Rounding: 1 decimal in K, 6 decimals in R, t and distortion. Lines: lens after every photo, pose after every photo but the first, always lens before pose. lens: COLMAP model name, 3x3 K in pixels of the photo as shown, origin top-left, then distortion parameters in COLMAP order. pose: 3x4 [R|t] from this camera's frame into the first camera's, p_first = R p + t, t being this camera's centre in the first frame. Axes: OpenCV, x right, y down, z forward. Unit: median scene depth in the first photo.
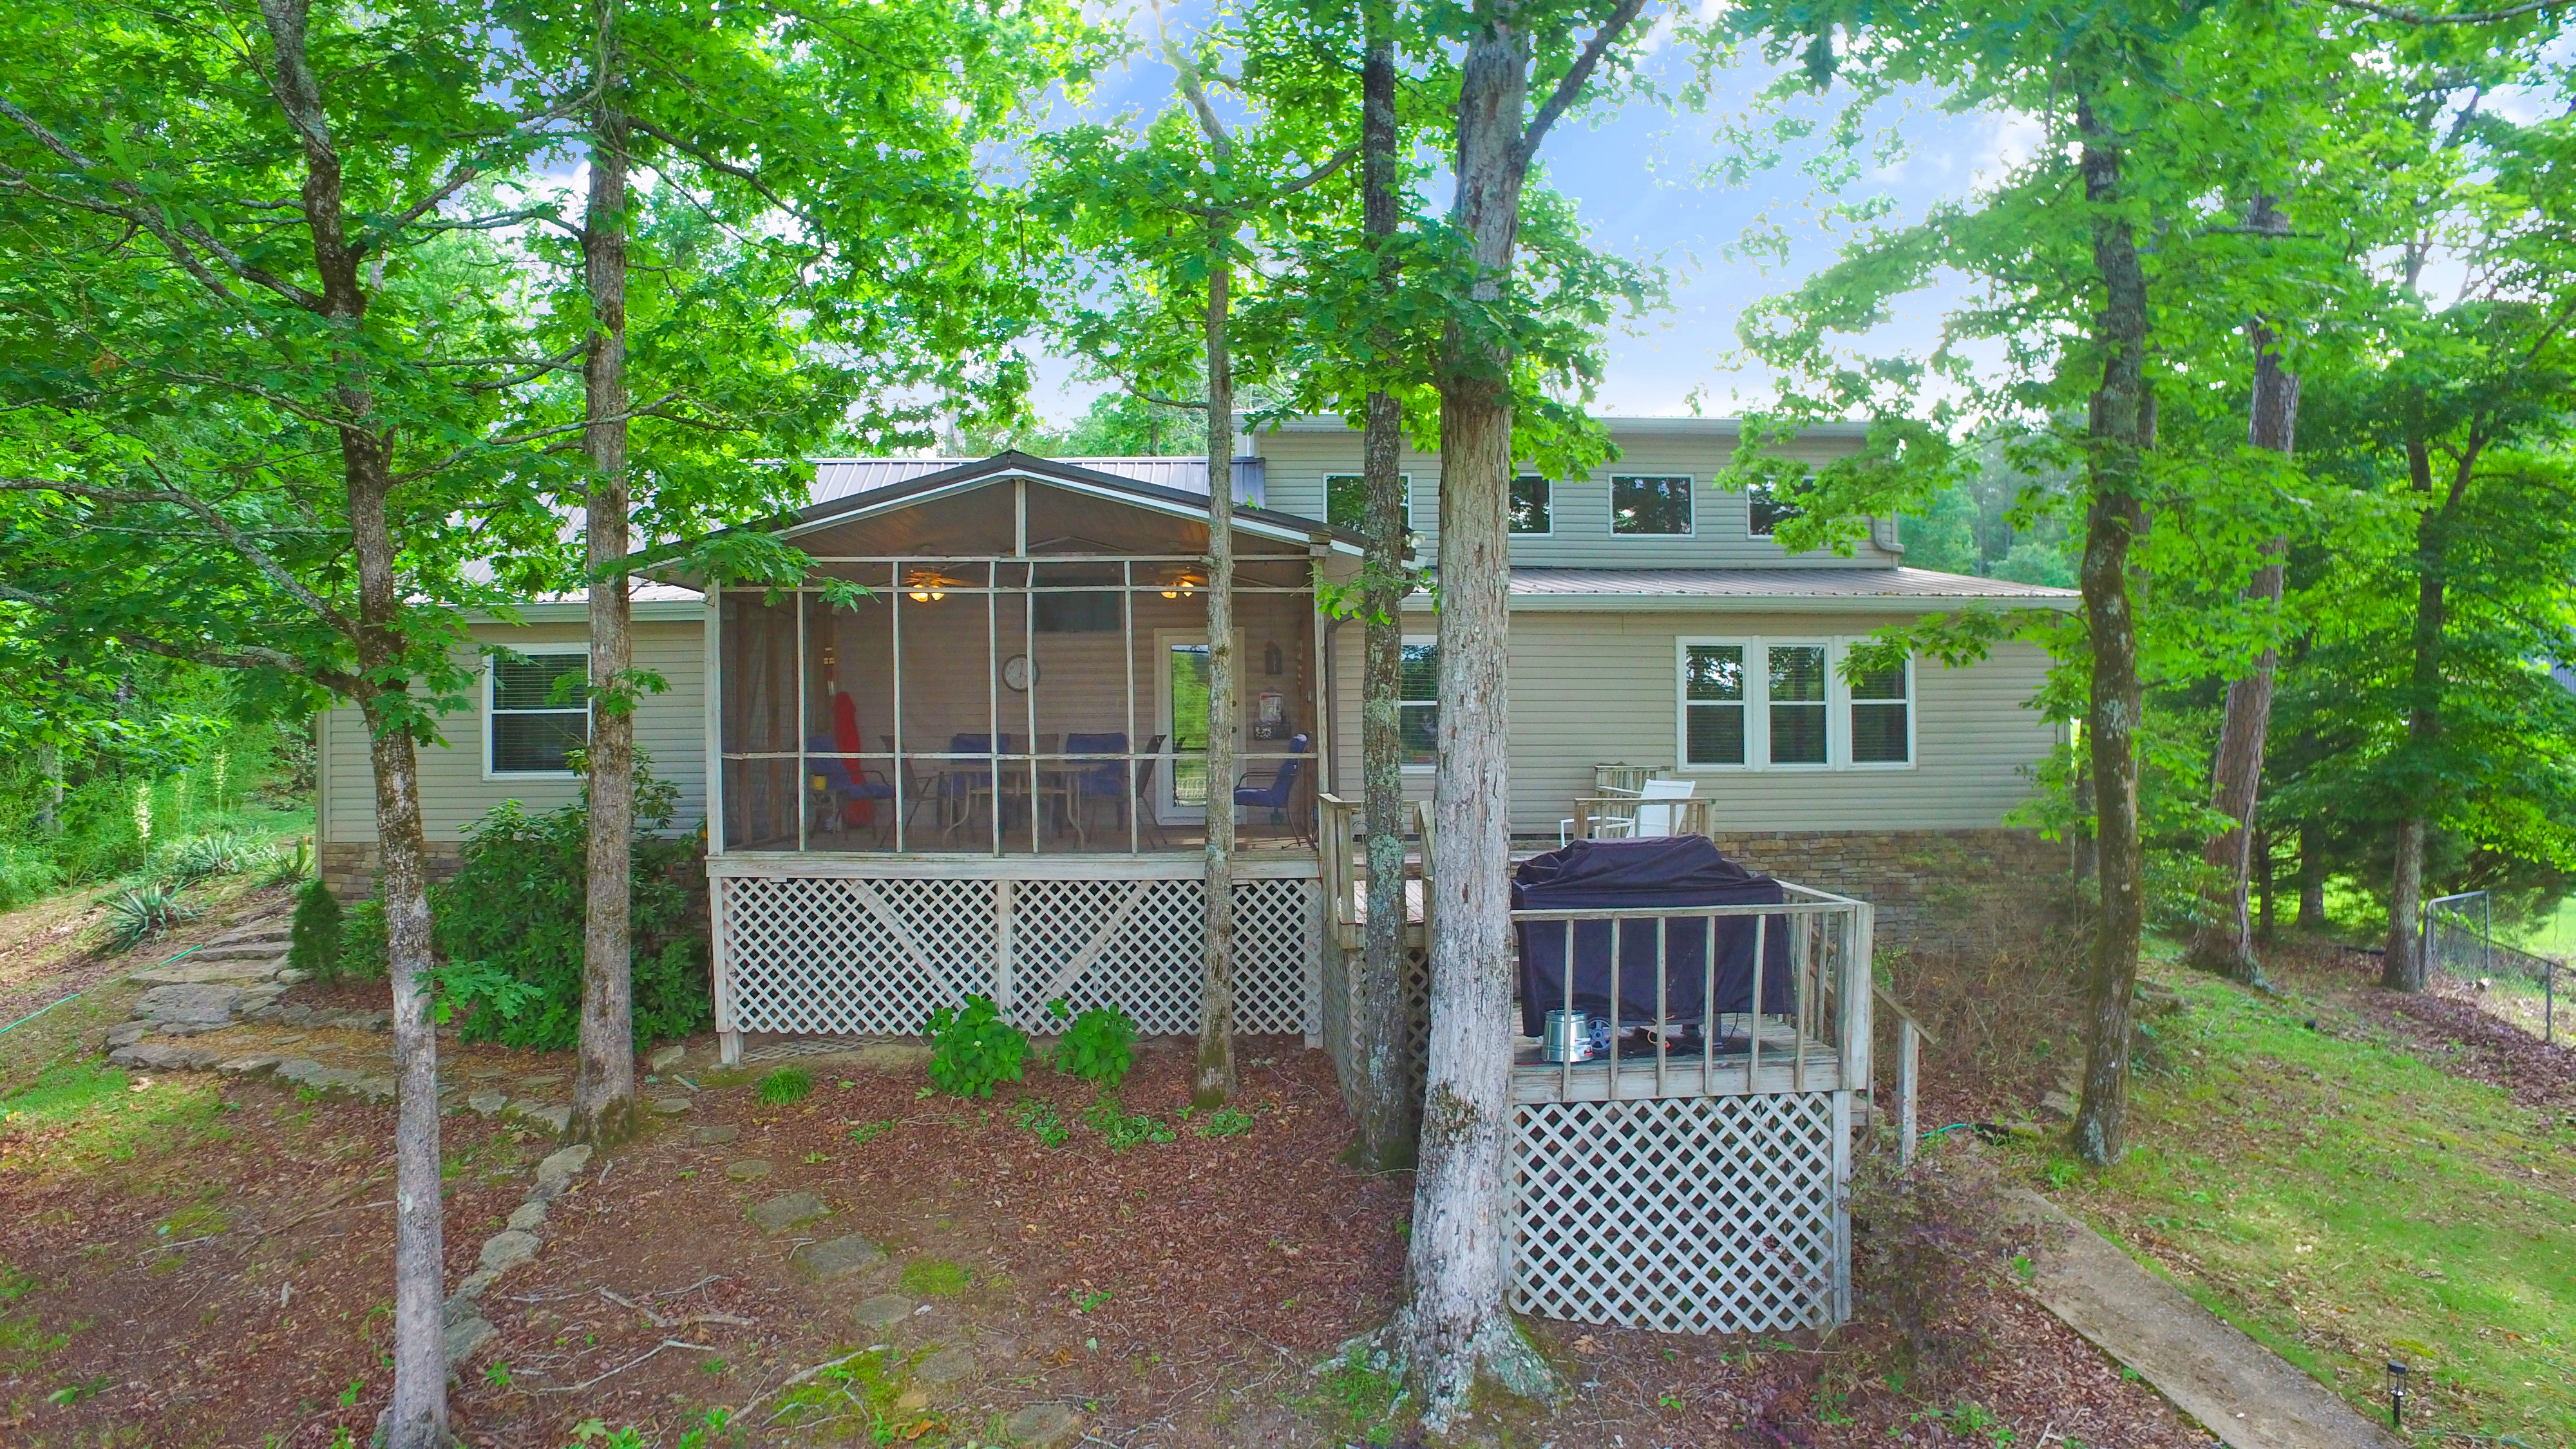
lens RADIAL K [[1522.1, 0, 1289.5], [0, 1522.1, 724.6], [0, 0, 1]] dist [-0.045296, 0.001638]
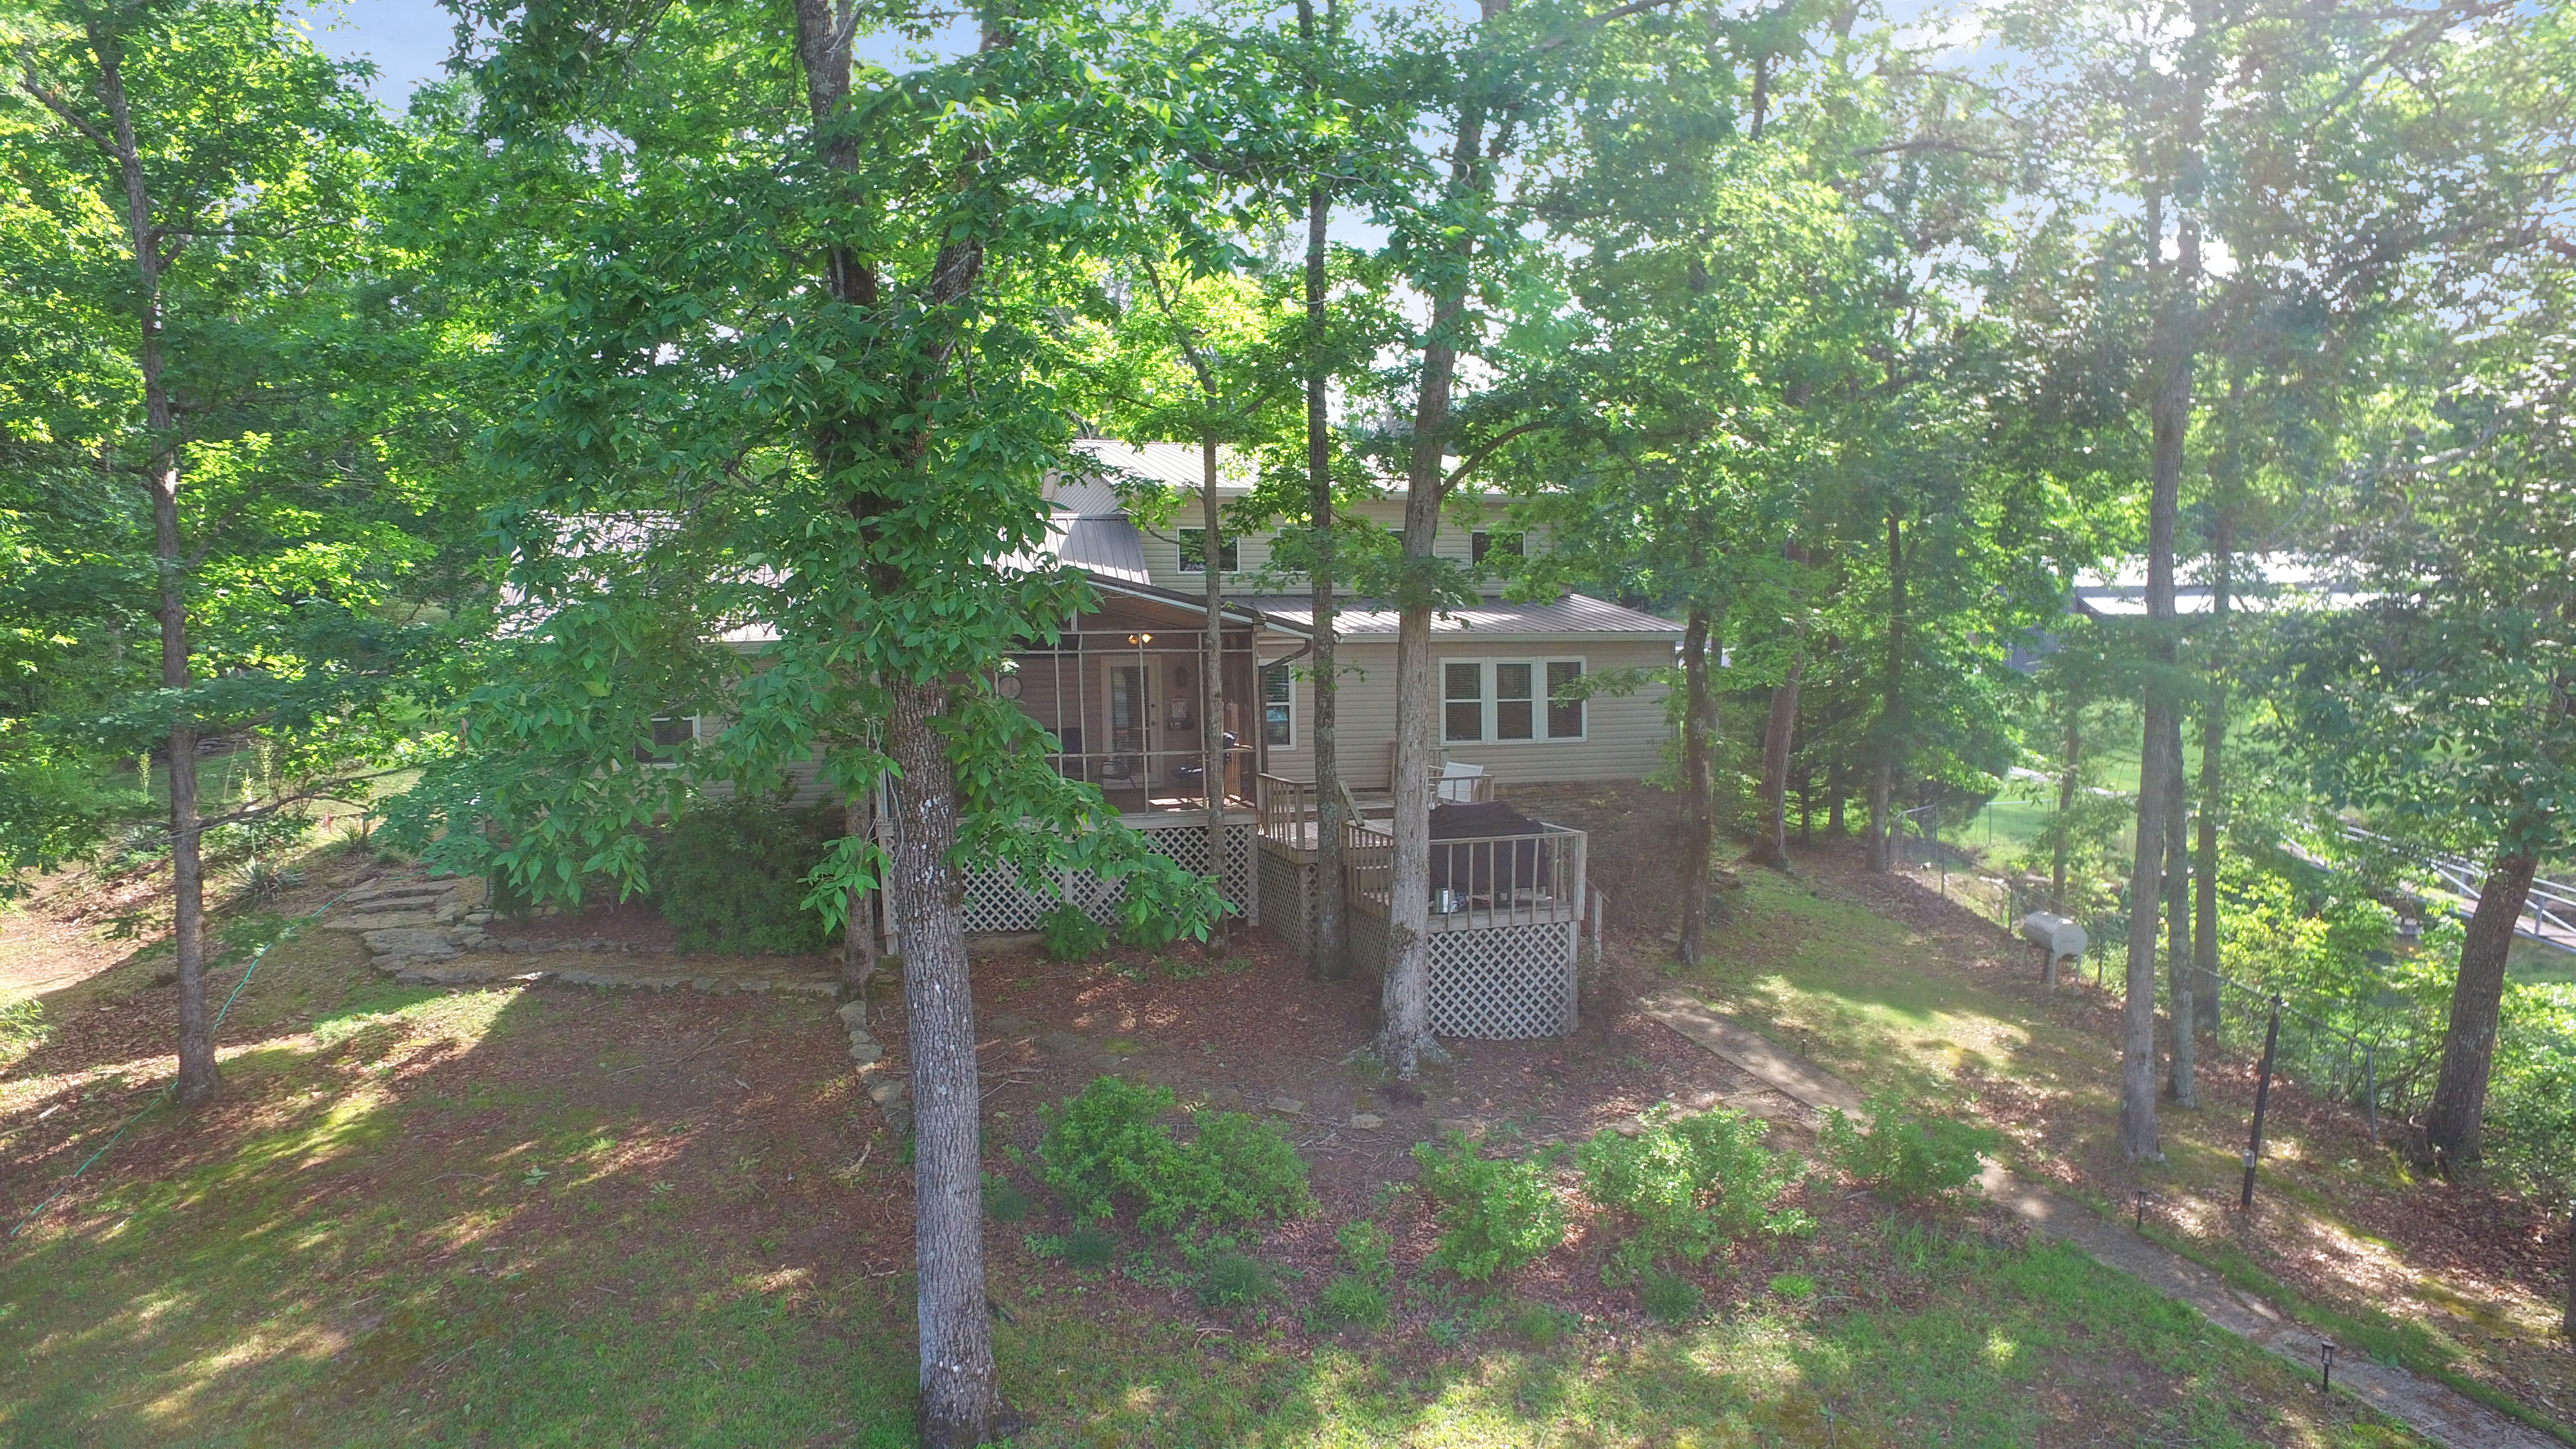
lens RADIAL K [[1522.1, 0, 1287.5], [0, 1522.1, 724.6], [0, 0, 1]] dist [-0.045296, 0.001638]
pose [[0.974723, -0.018030, 0.222689, -0.486760], [0.007507, 0.998818, 0.048014, -0.133961], [-0.223292, -0.045128, 0.973706, -0.954739]]
